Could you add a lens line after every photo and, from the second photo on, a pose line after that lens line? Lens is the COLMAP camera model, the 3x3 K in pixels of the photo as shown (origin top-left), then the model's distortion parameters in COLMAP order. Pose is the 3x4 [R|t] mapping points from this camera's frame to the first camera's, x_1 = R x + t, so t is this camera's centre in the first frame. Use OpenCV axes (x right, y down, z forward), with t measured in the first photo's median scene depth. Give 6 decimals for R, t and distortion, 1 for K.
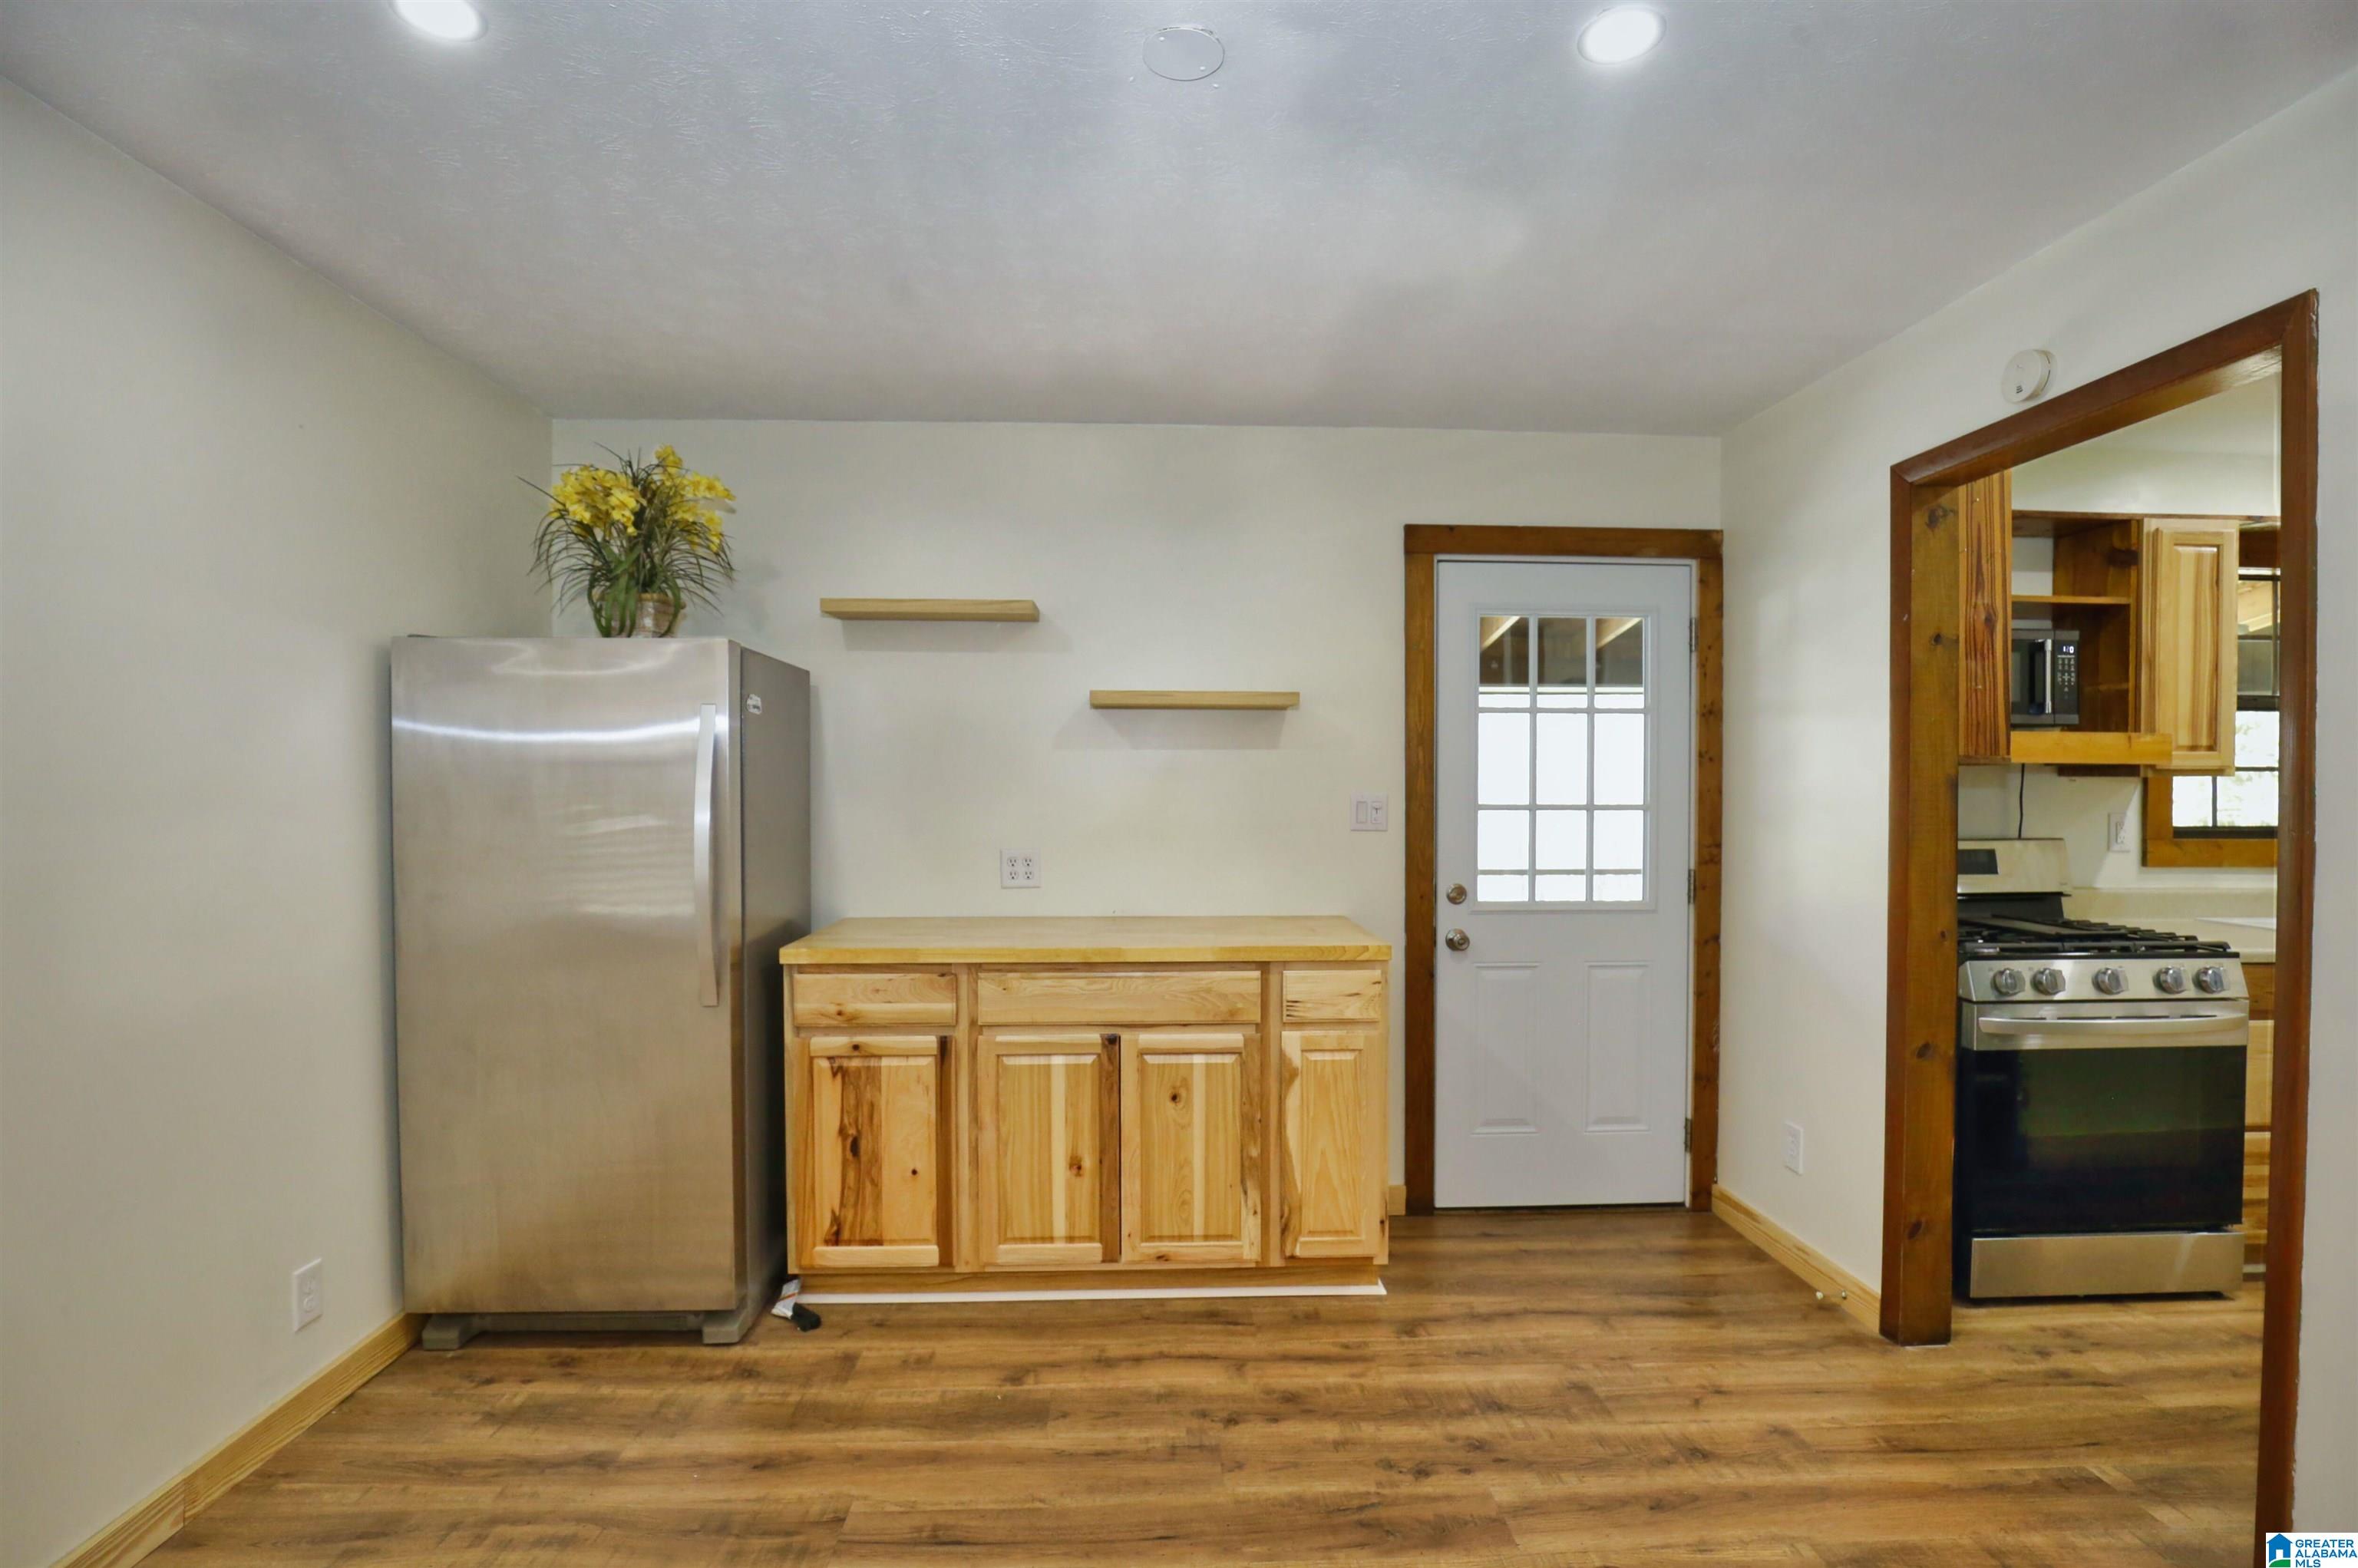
lens RADIAL K [[1104.4, 0, 1171.7], [0, 1104.4, 799.6], [0, 0, 1]] dist [-0.036439, 0.006896]
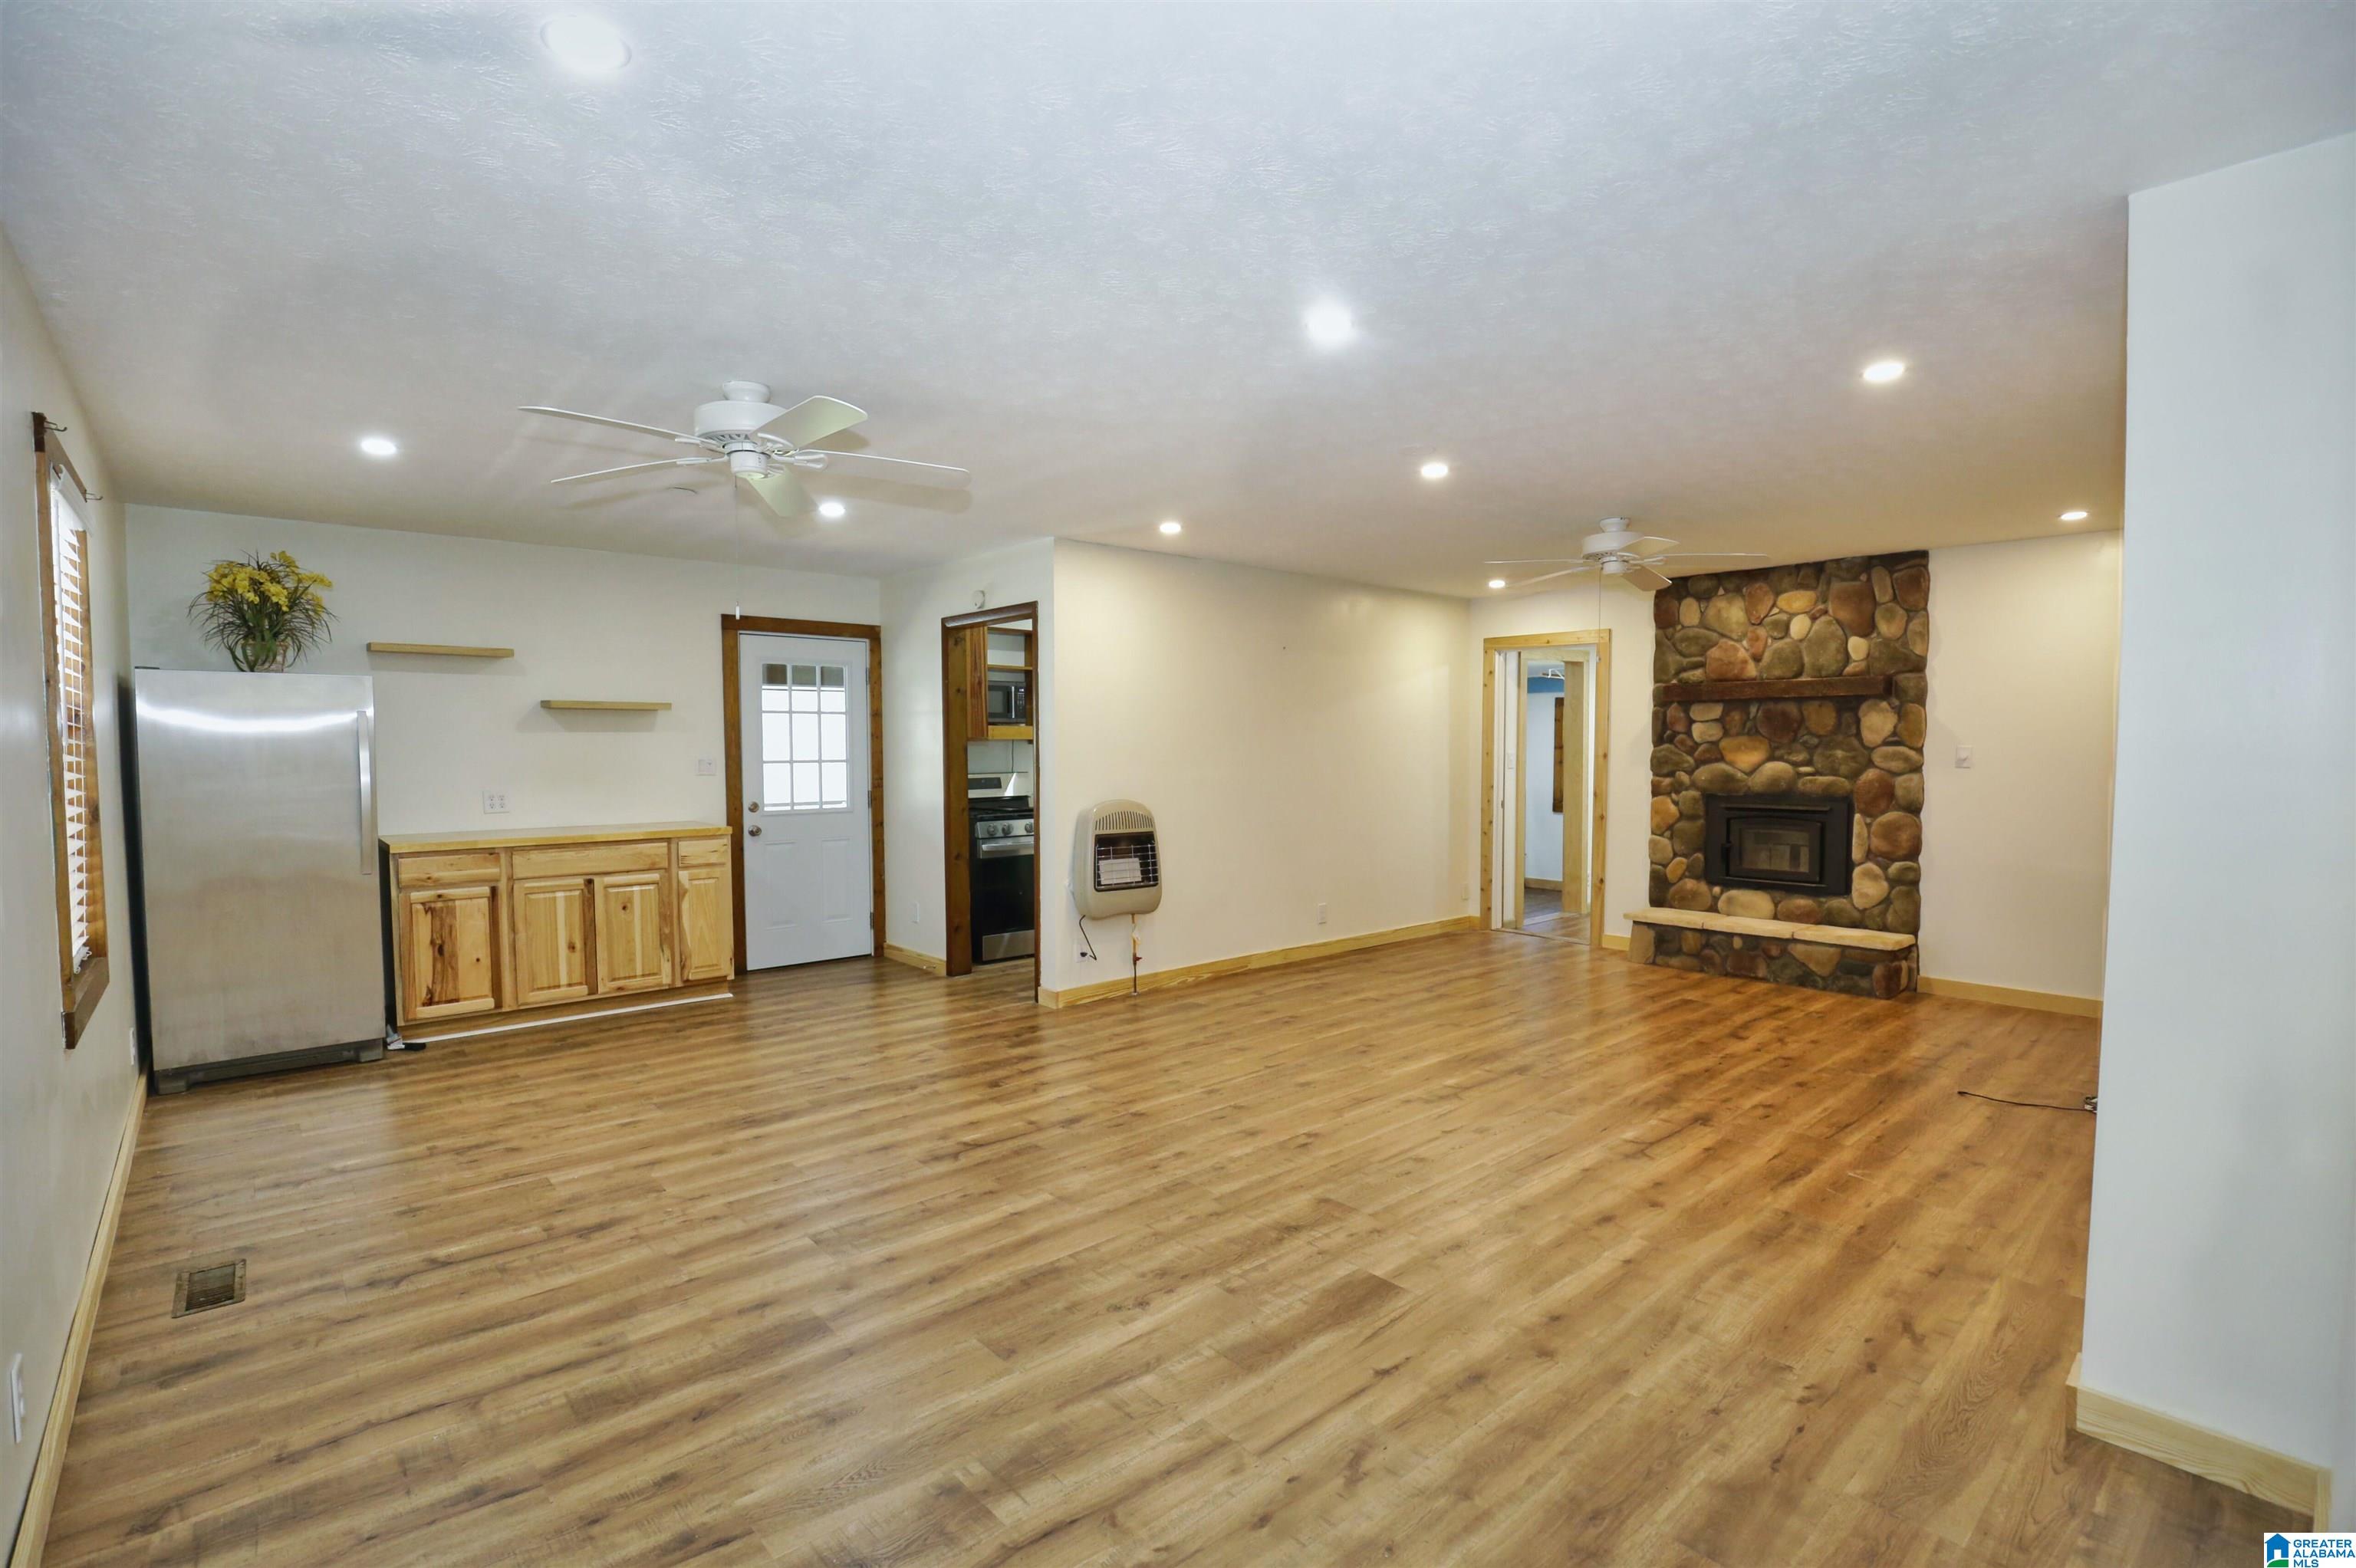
lens RADIAL K [[1103.3, 0, 1169.9], [0, 1103.3, 785.9], [0, 0, 1]] dist [-0.036439, 0.006896]
pose [[0.773092, -0.027203, 0.633710, -0.485859], [0.013122, 0.999552, 0.026899, 0.008119], [-0.634158, -0.012480, 0.773103, -1.166532]]
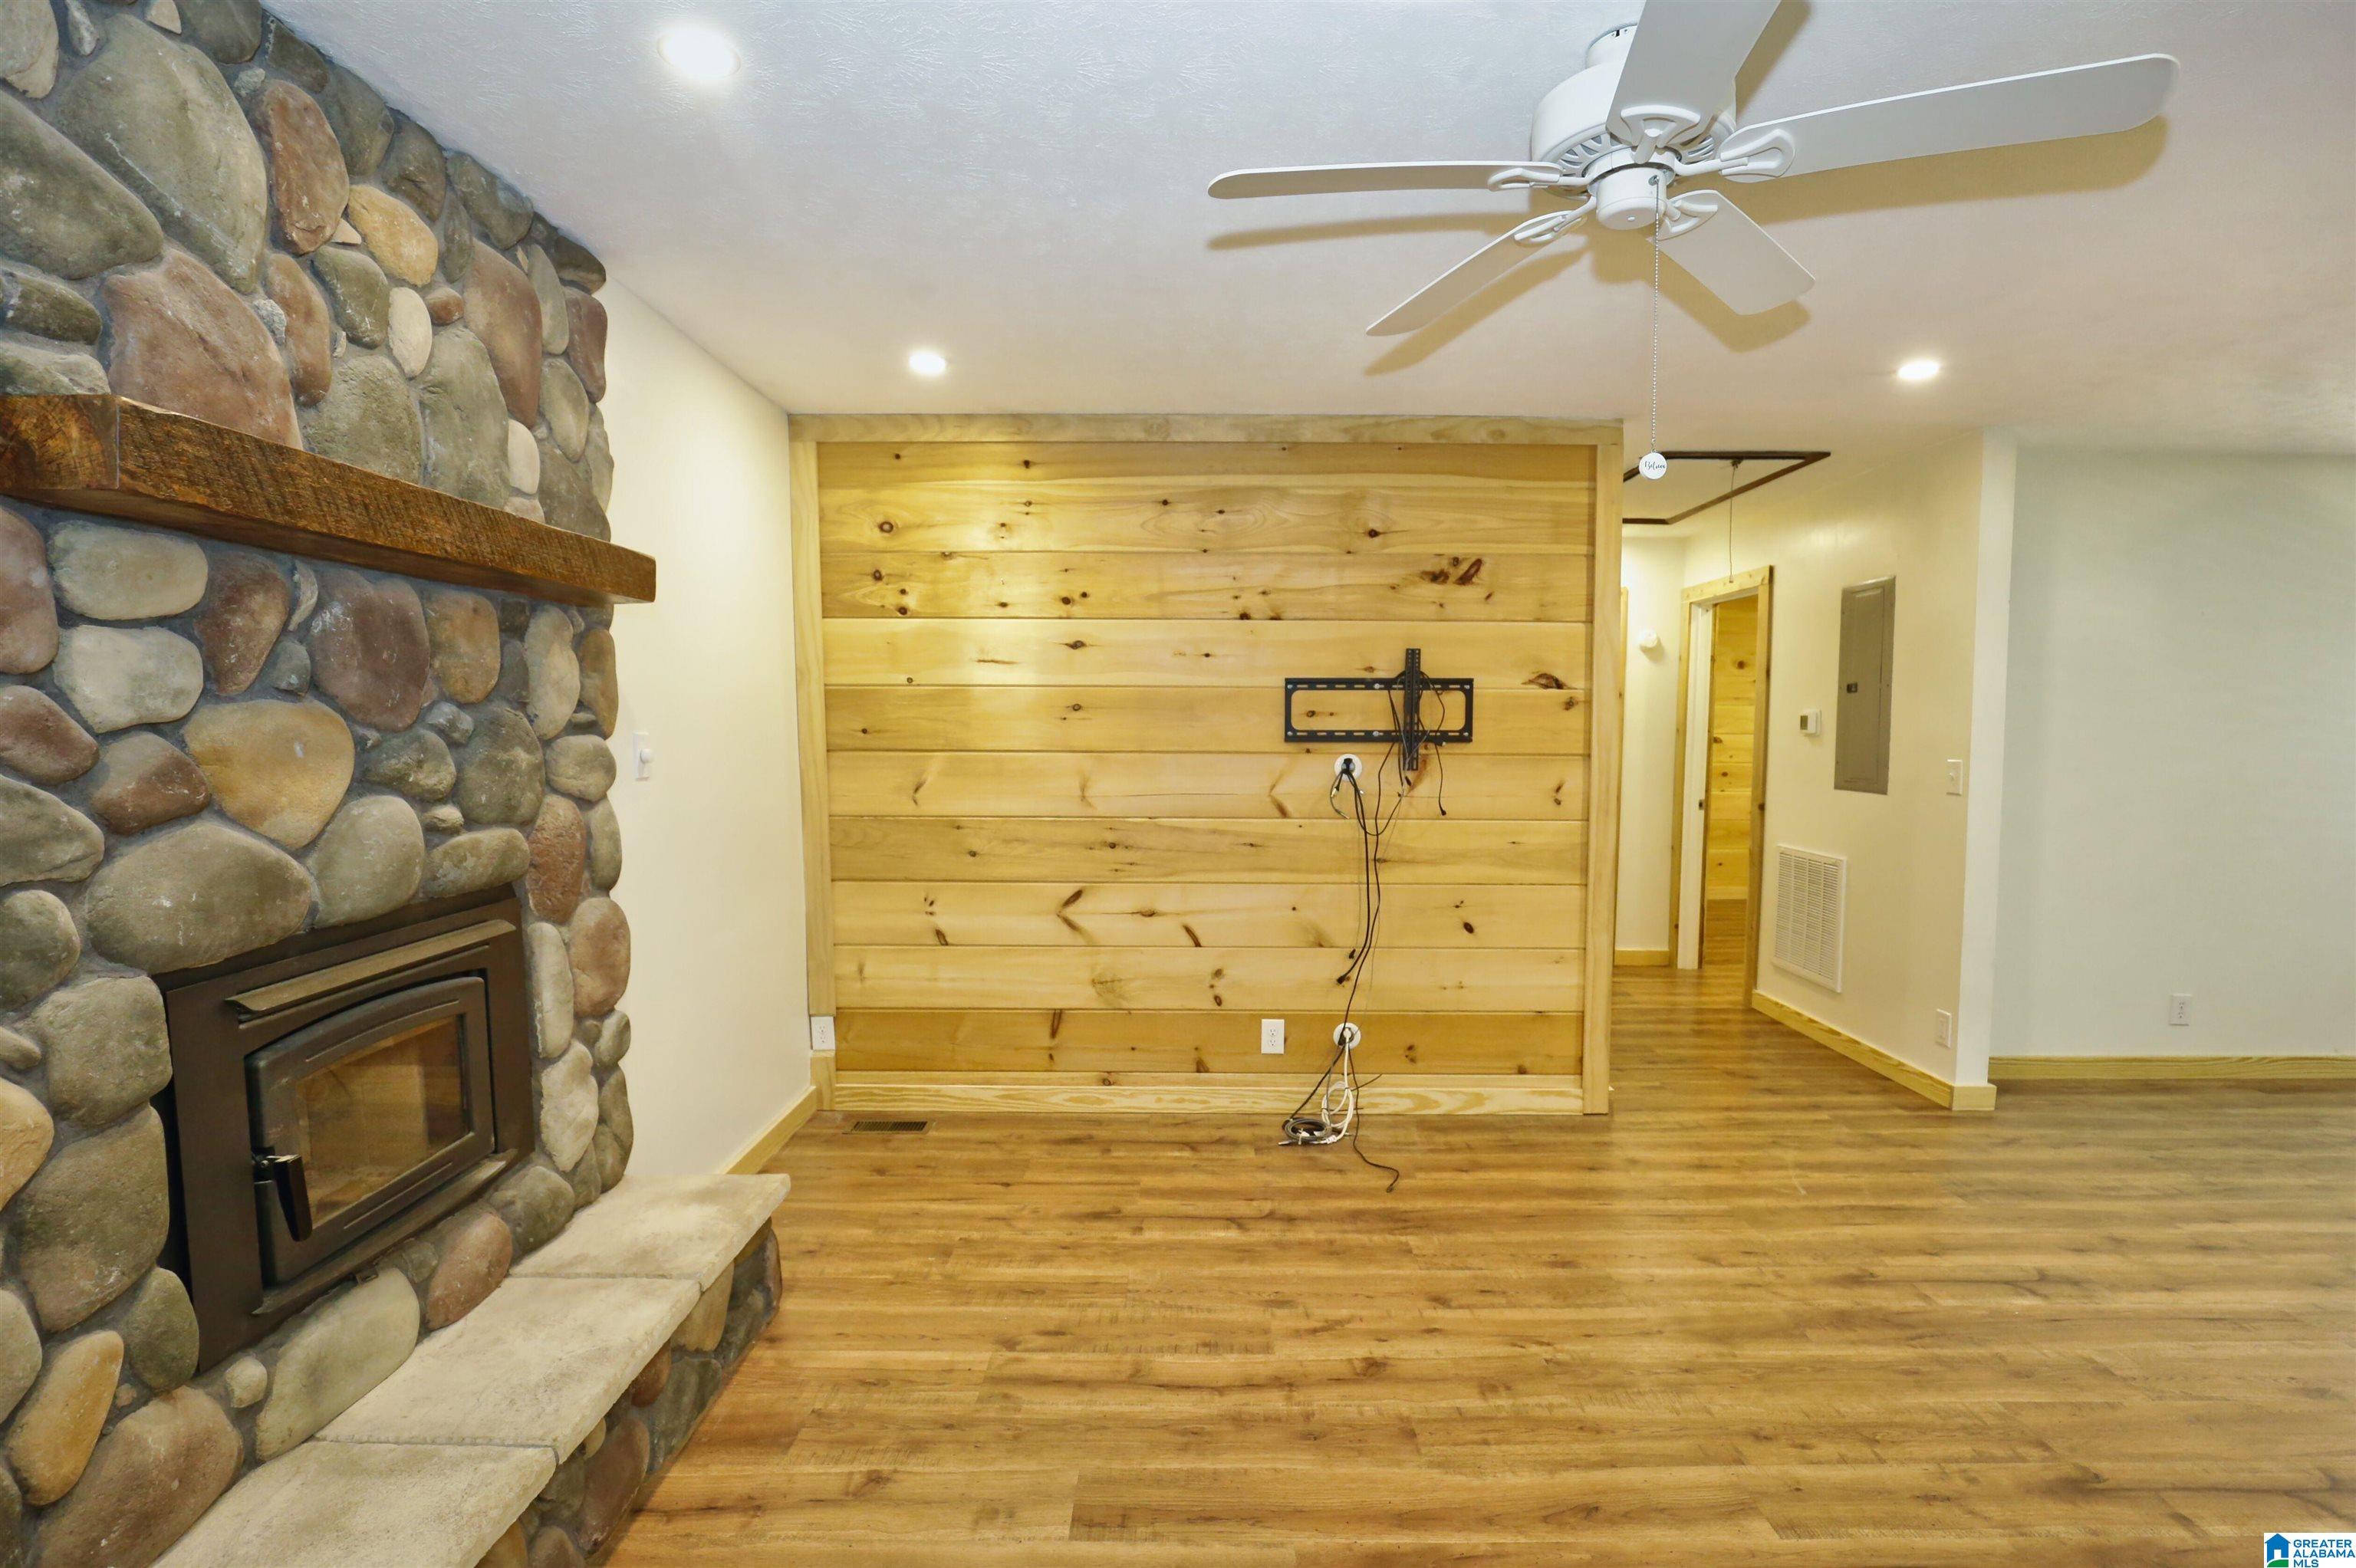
lens RADIAL K [[1103.3, 0, 1181.3], [0, 1103.3, 801.6], [0, 0, 1]] dist [-0.036439, 0.006896]
pose [[-0.998912, -0.009165, 0.045724, 1.521912], [-0.004985, 0.995864, 0.090723, -0.021567], [-0.046367, 0.090396, -0.994826, 0.454729]]
